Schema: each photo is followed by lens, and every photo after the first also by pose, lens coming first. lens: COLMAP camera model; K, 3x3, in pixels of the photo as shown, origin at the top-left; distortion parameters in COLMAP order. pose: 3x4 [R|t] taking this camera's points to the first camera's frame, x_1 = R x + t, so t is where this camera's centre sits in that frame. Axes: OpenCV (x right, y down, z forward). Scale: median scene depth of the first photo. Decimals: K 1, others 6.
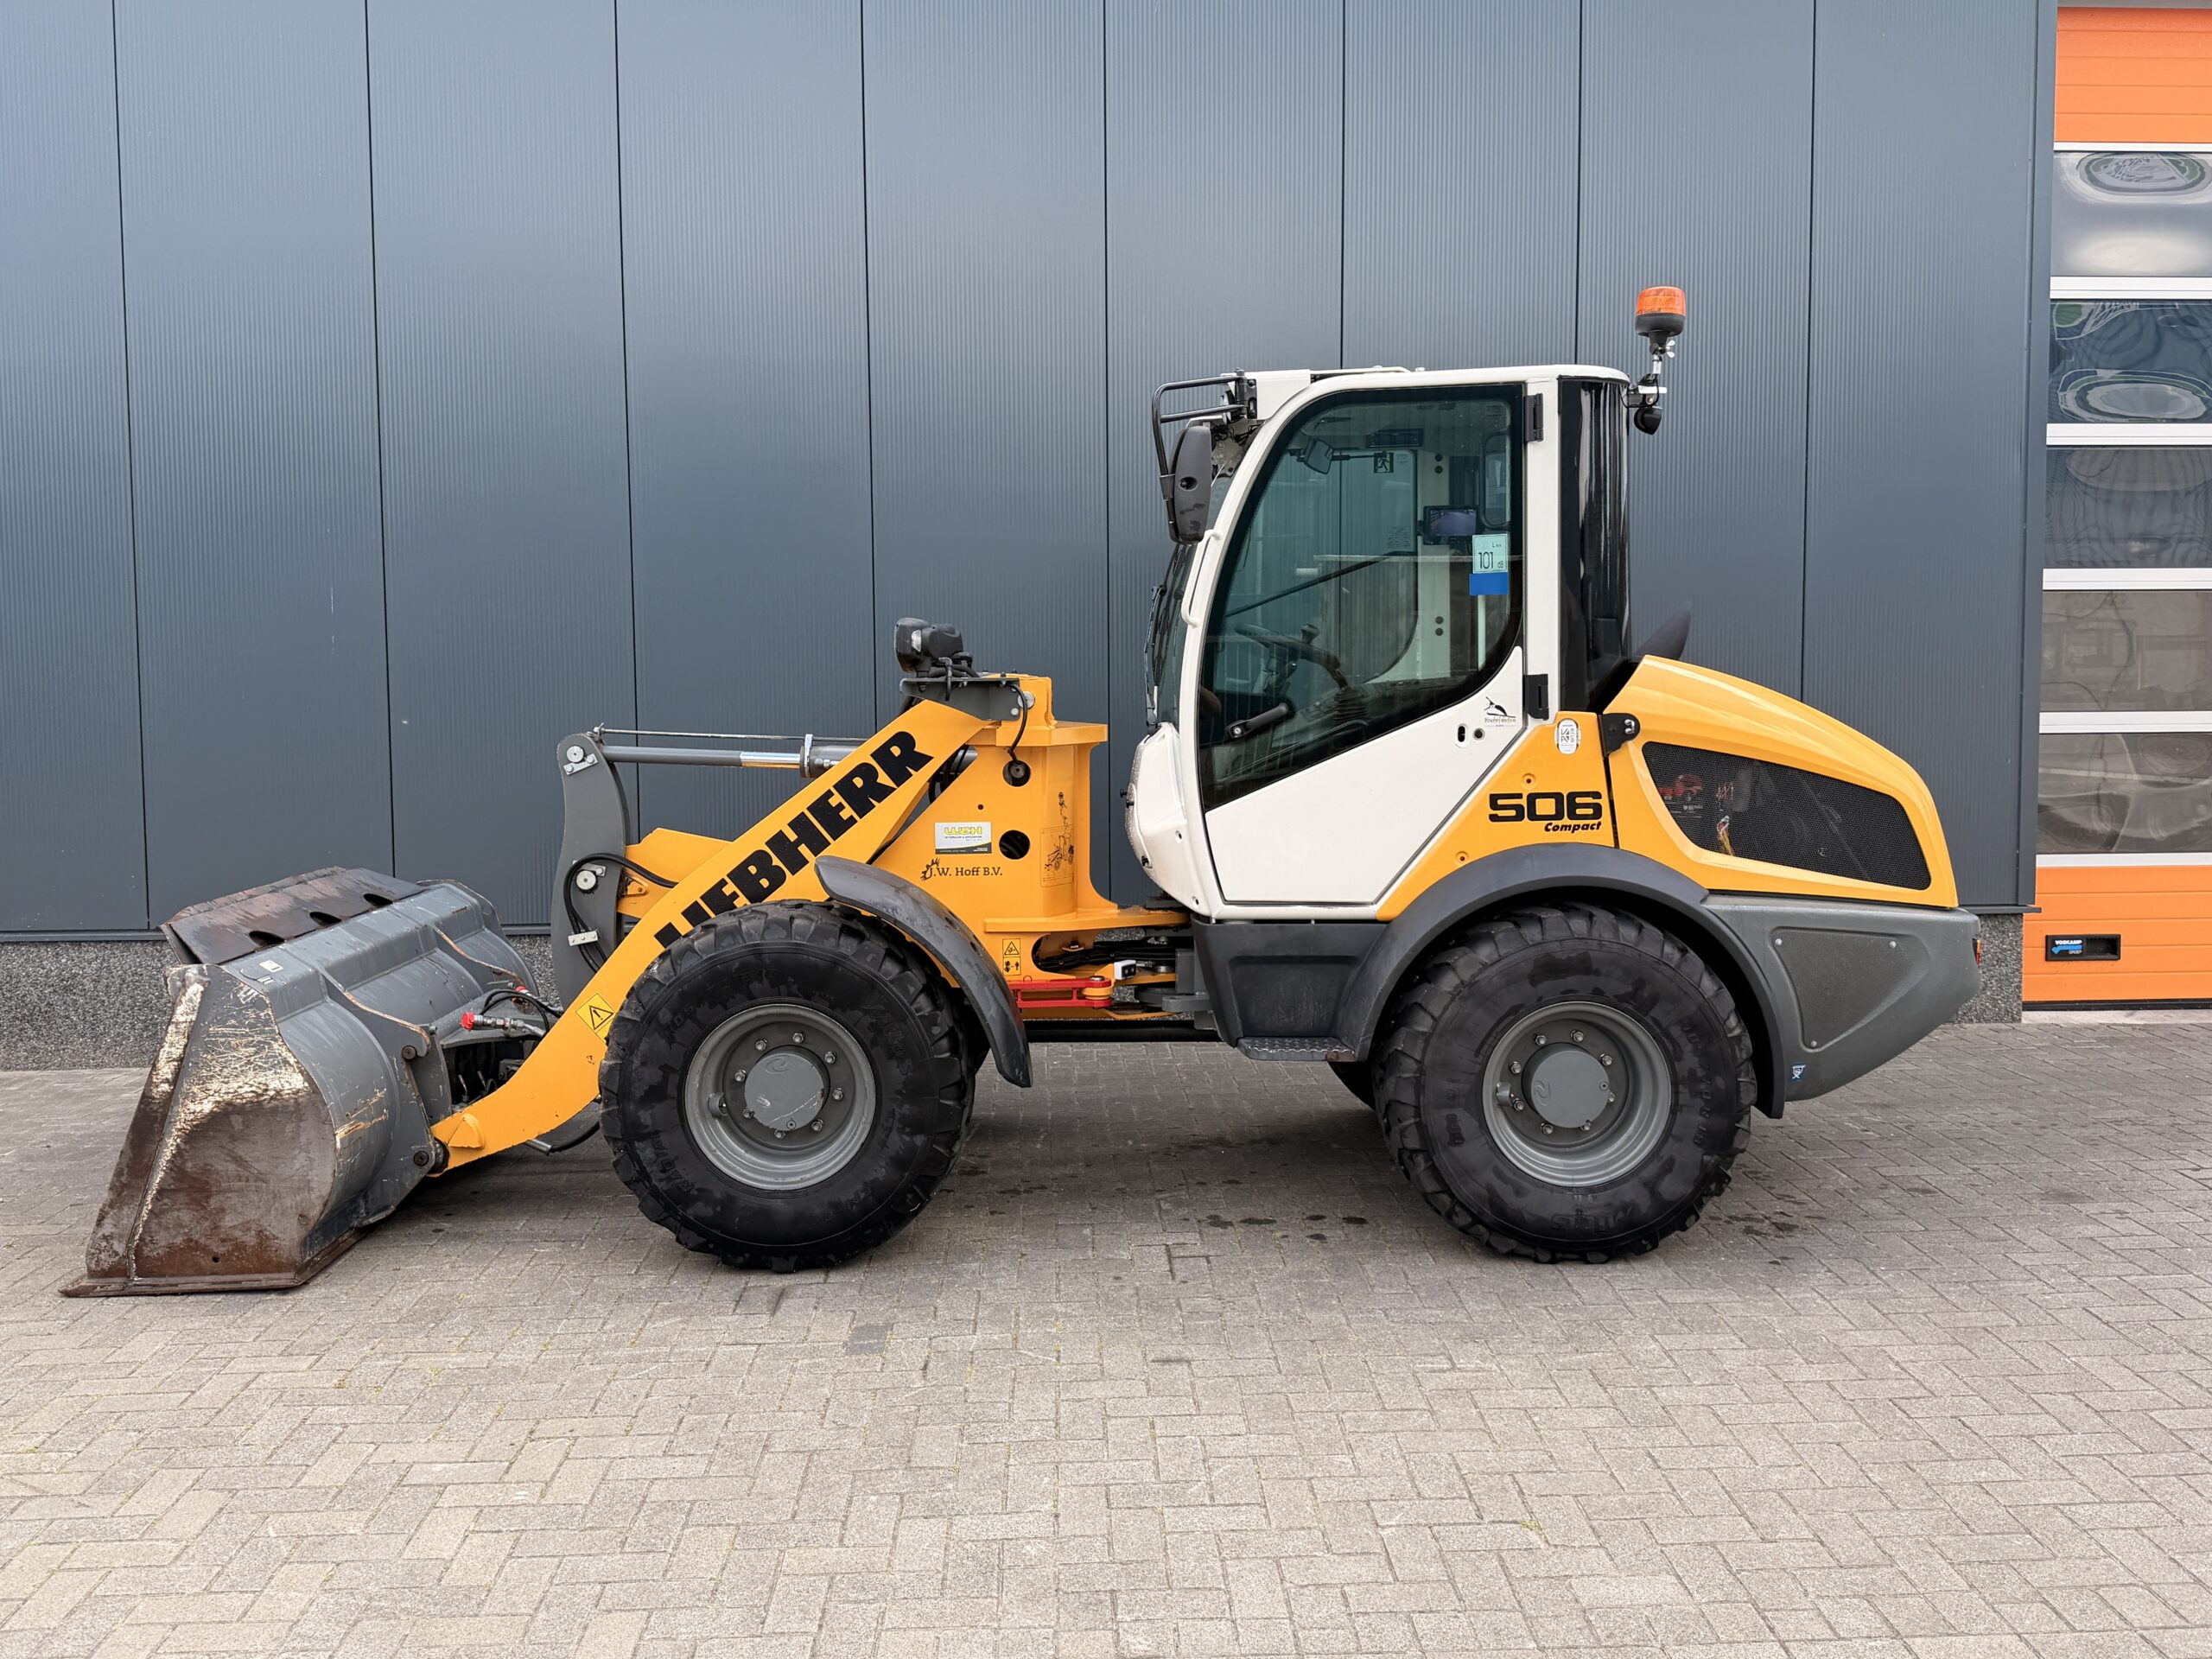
lens RADIAL K [[1901.1, 0, 1120.2], [0, 1901.1, 792.4], [0, 0, 1]] dist [0.128984, -0.252712]
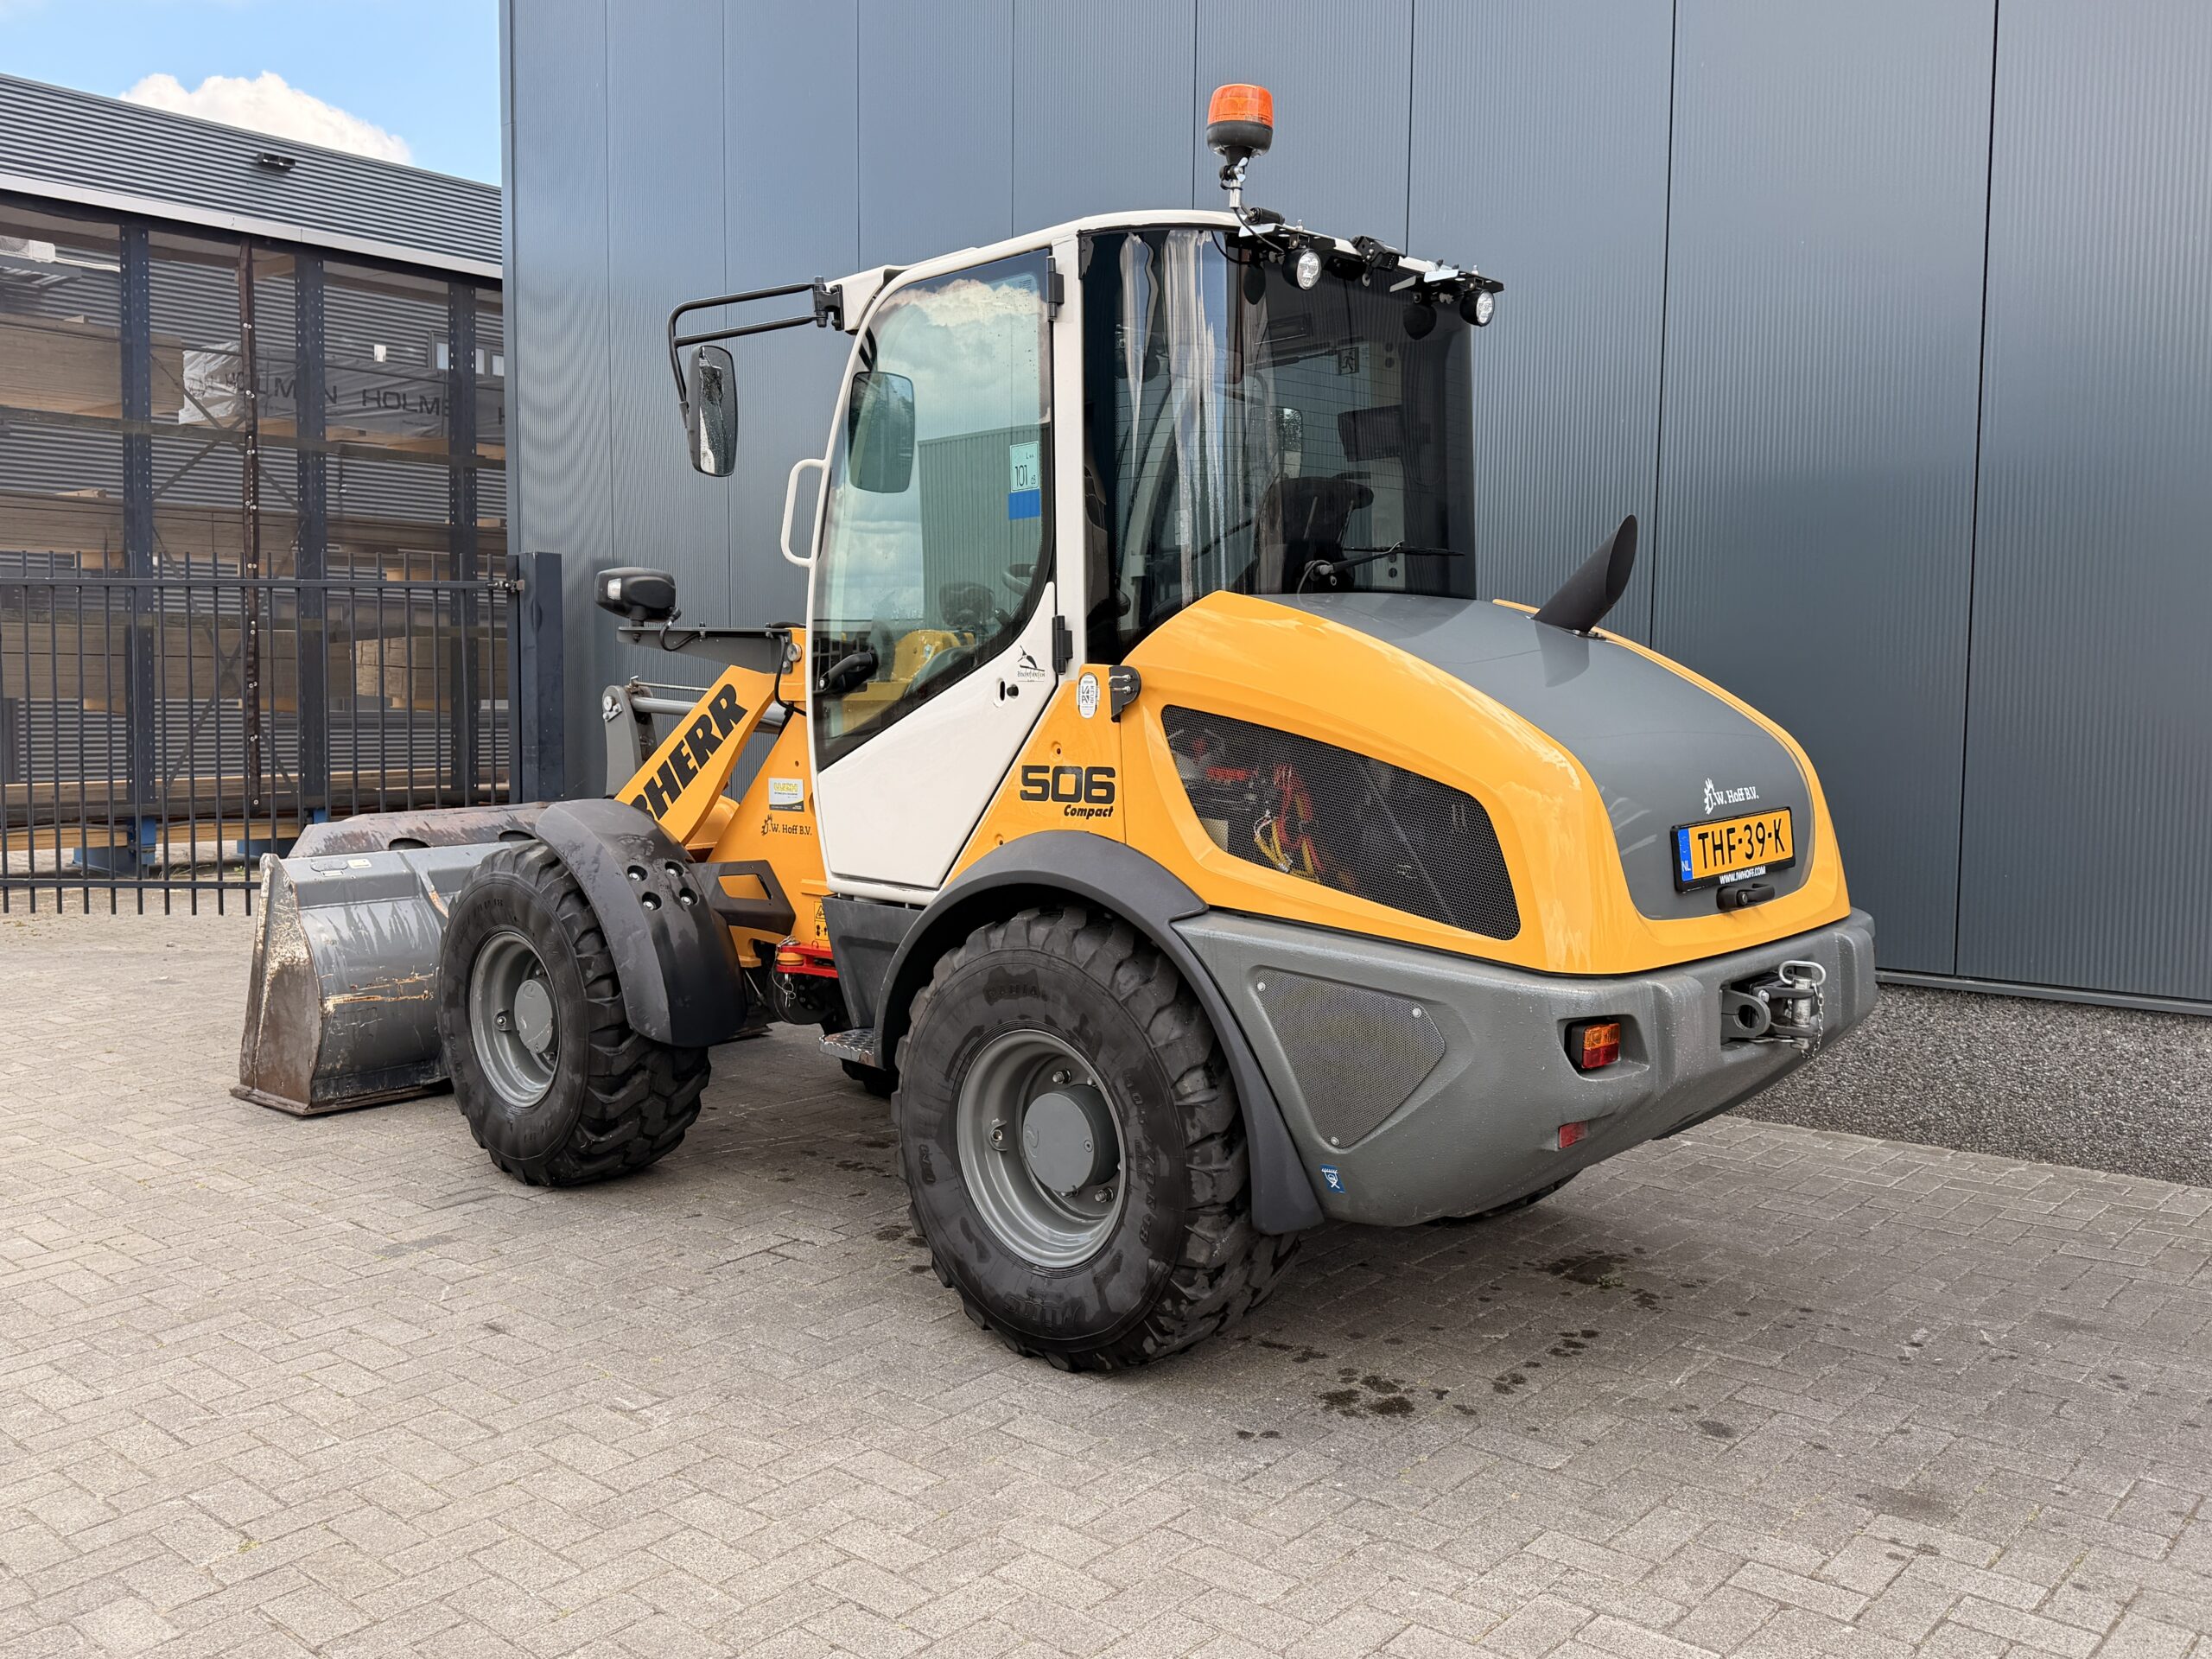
lens RADIAL K [[1901.1, 0, 1120.2], [0, 1901.1, 792.4], [0, 0, 1]] dist [0.128984, -0.252712]
pose [[0.714193, 0.050040, -0.698158, 0.819062], [-0.050602, 0.998523, 0.019804, -0.006070], [0.698117, 0.021184, 0.715670, 0.467521]]
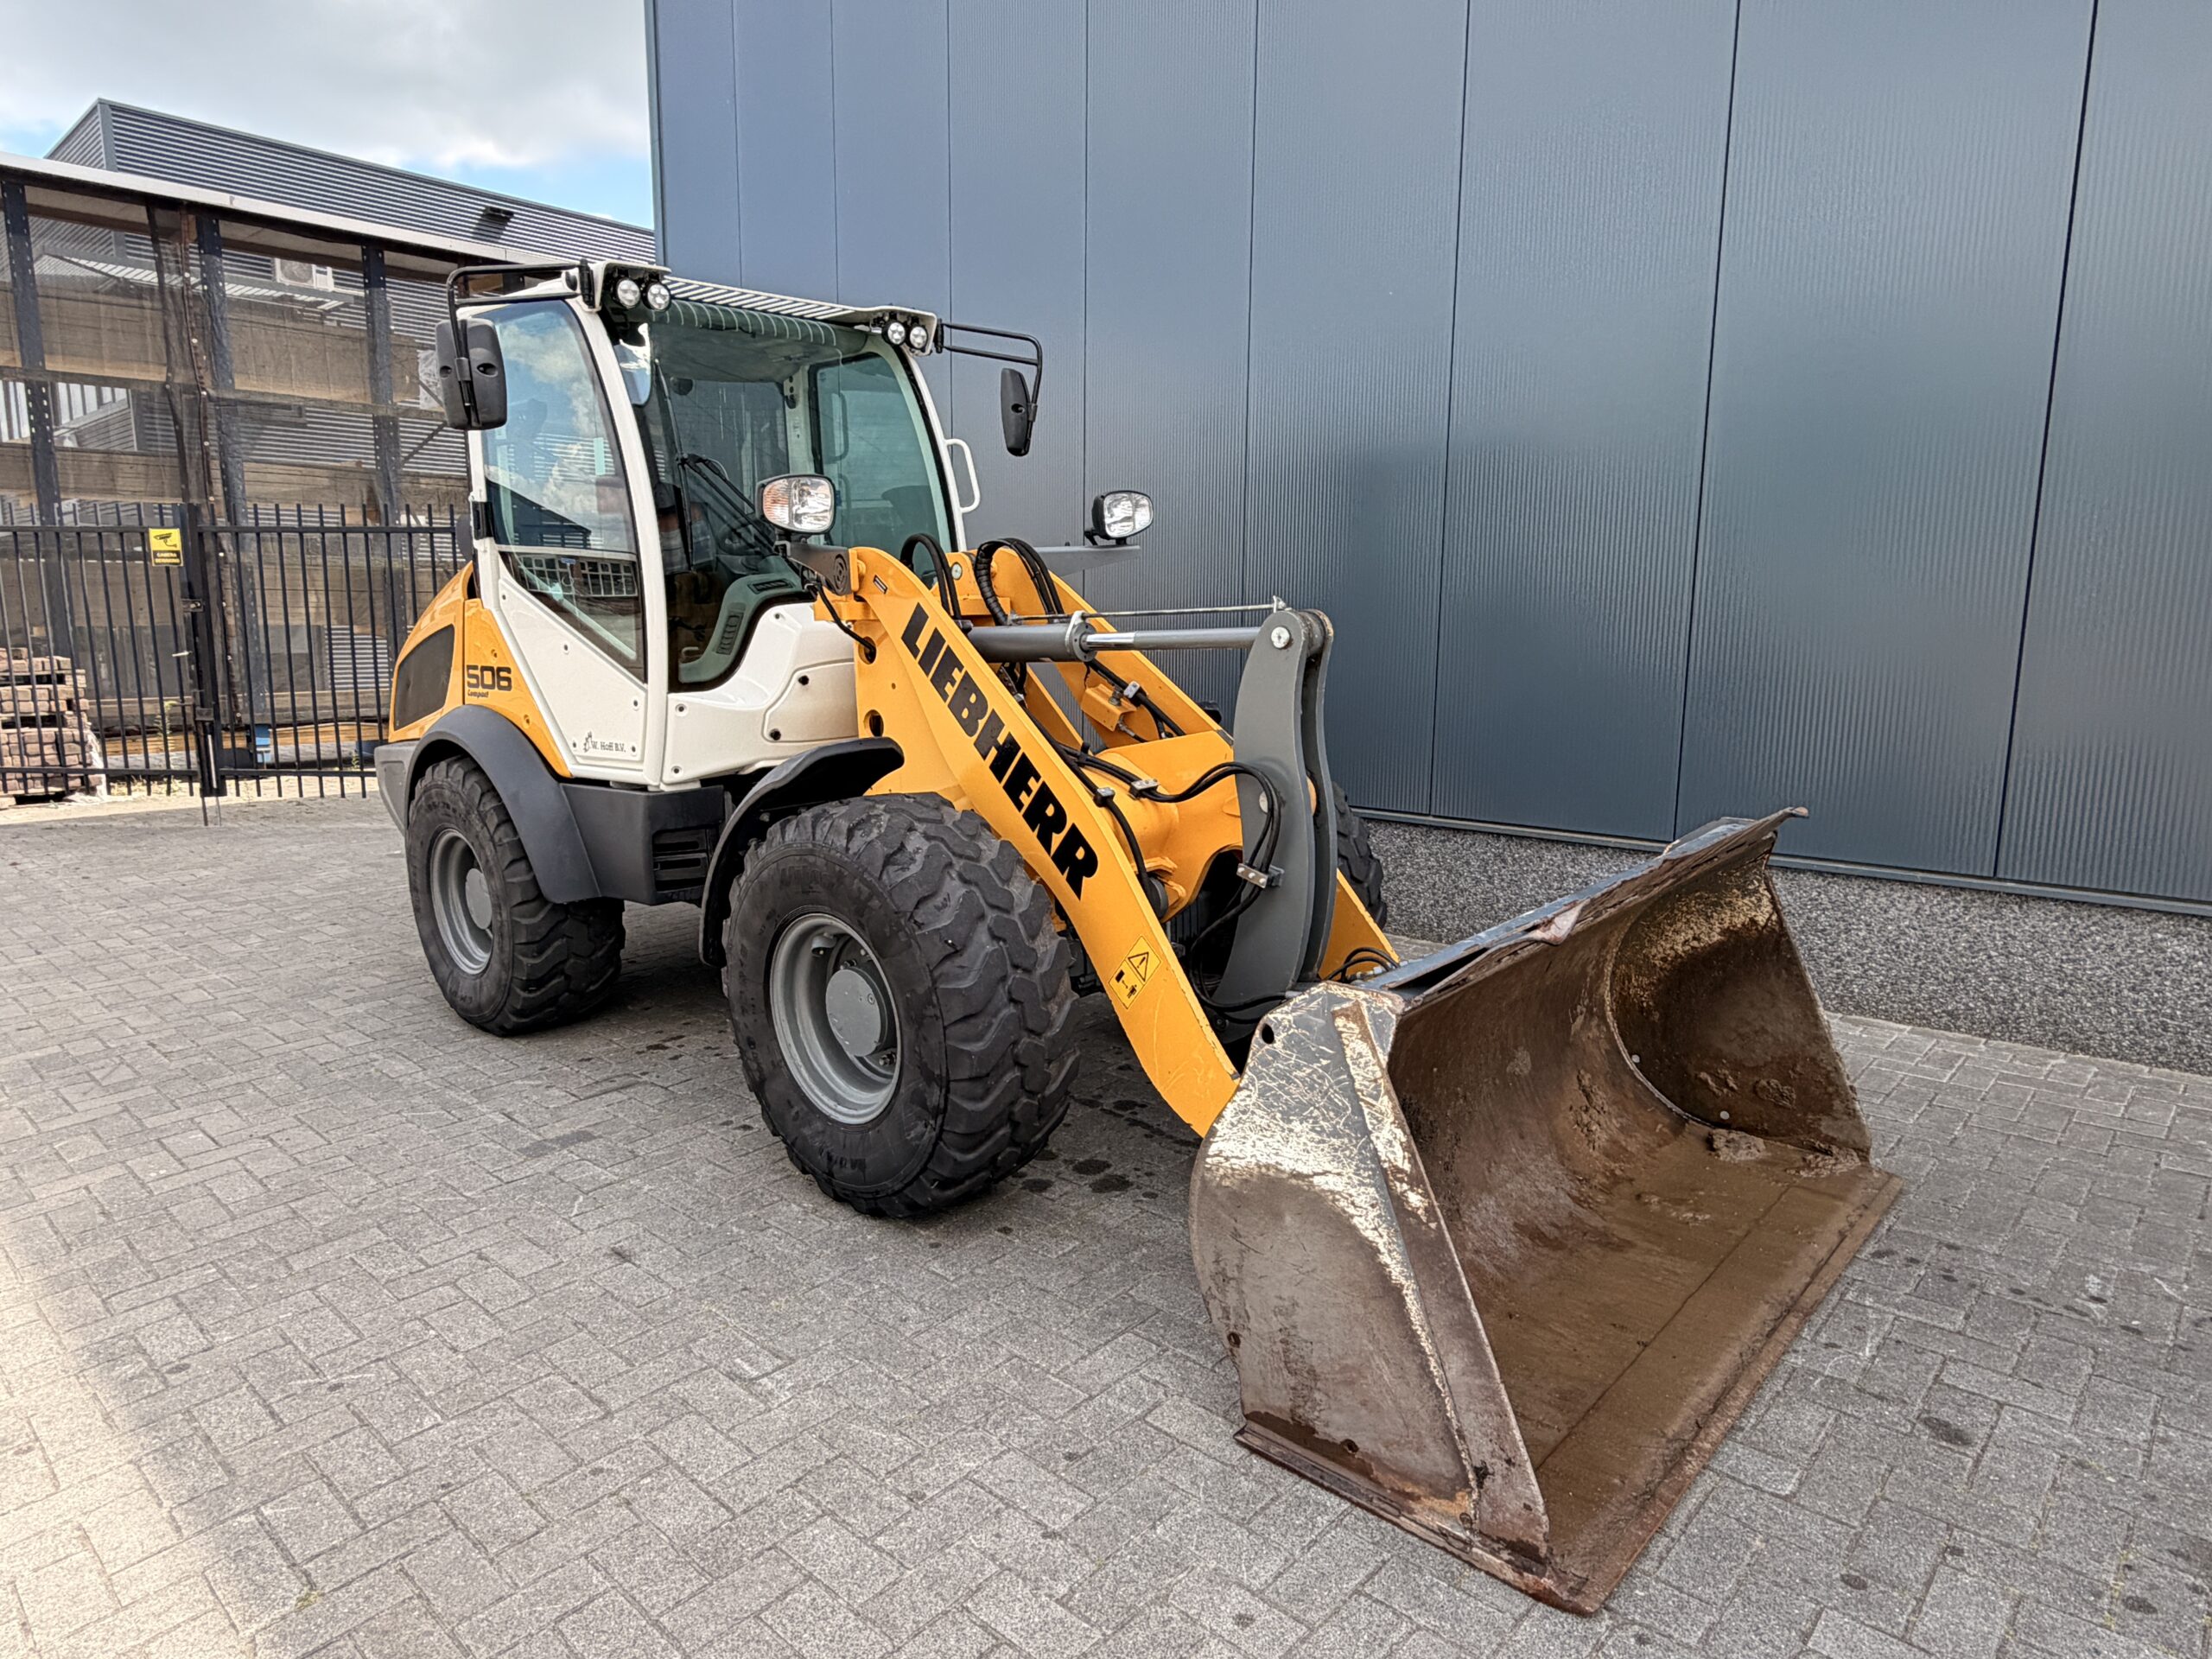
lens RADIAL K [[1342.5, 0, 1091.2], [0, 1342.5, 829.0], [0, 0, 1]] dist [-0.004517, -0.000833]
pose [[0.696954, 0.121478, -0.706752, 0.575287], [-0.046810, 0.991152, 0.124201, -0.008945], [0.715586, -0.053480, 0.696474, 0.638765]]
